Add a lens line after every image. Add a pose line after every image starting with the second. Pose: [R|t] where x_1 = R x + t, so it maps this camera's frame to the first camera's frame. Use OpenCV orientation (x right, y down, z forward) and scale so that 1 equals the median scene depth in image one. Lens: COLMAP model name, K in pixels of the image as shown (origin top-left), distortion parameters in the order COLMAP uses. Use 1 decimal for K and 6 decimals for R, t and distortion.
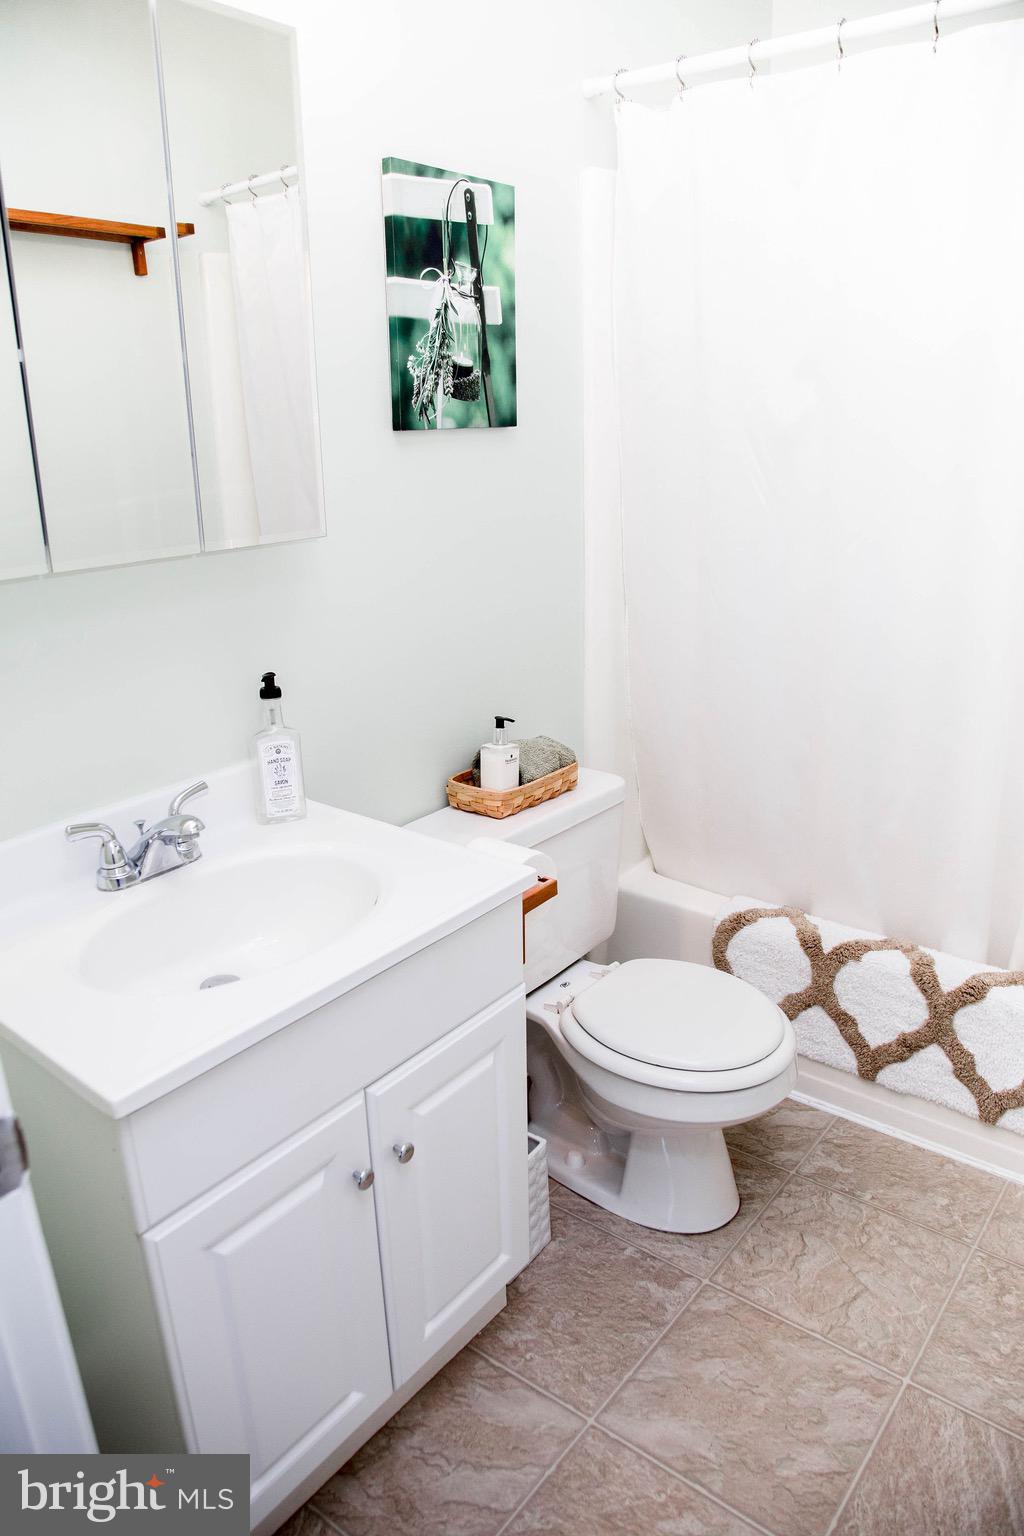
lens RADIAL K [[1109.1, 0, 490.2], [0, 1109.1, 776.2], [0, 0, 1]] dist [-0.128448, 0.073971]
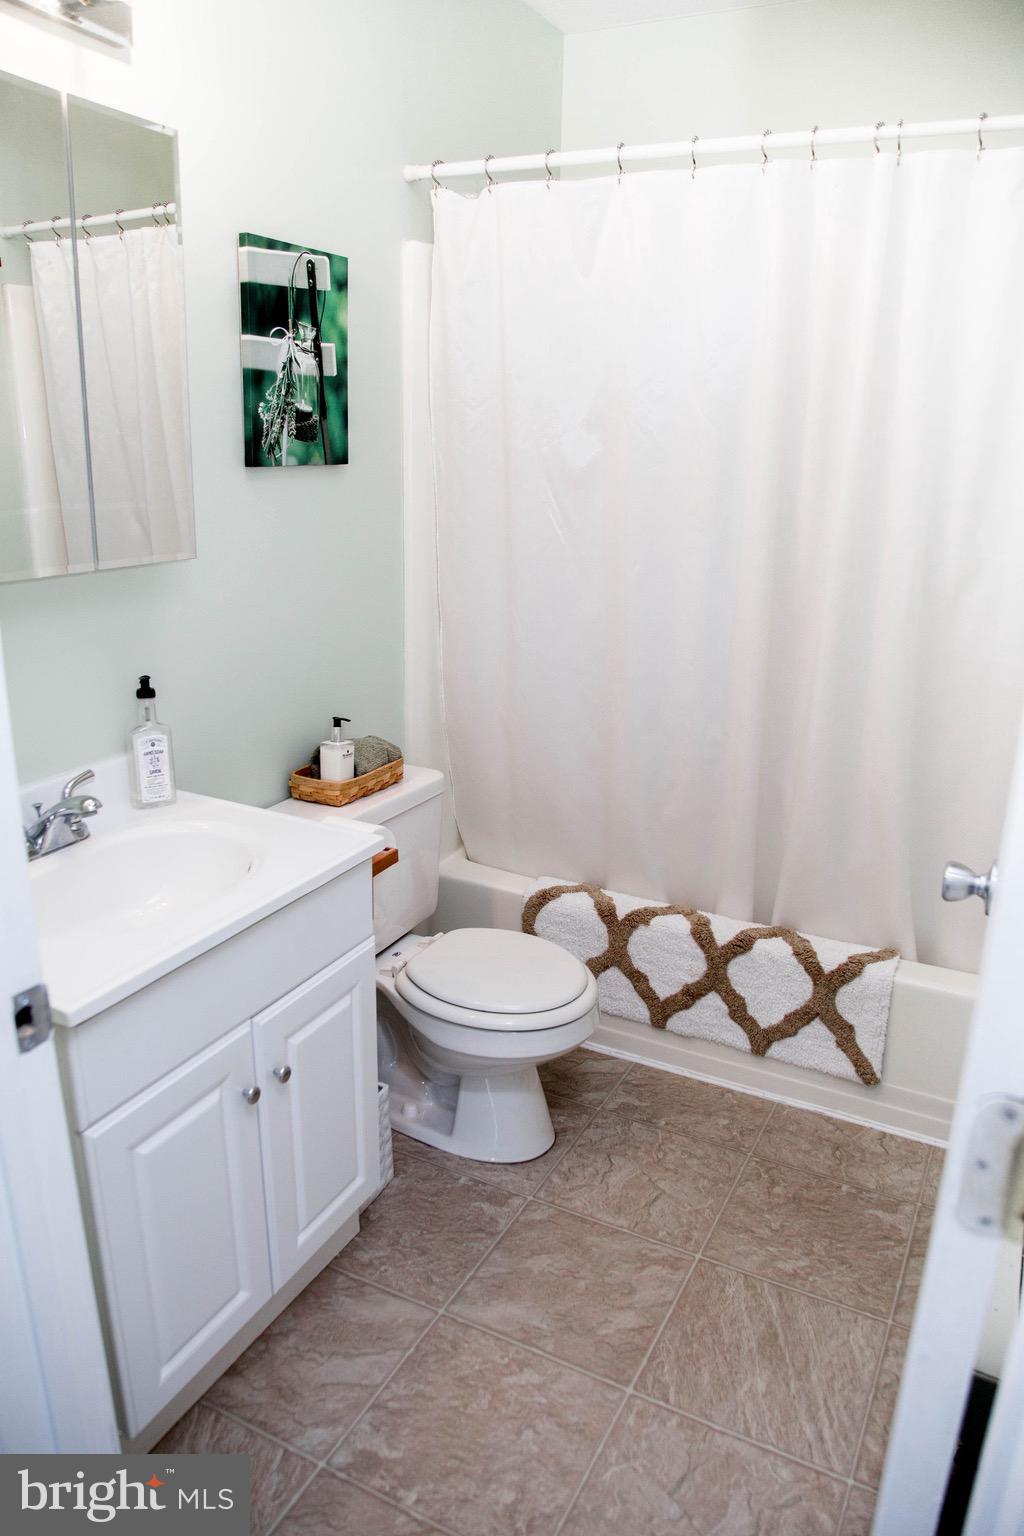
lens RADIAL K [[1109.1, 0, 490.2], [0, 1109.1, 776.2], [0, 0, 1]] dist [-0.128448, 0.073971]
pose [[0.982416, -0.018191, 0.185816, -0.054687], [0.022147, 0.999570, -0.019234, 0.036343], [-0.185386, 0.023011, 0.982396, -0.164306]]
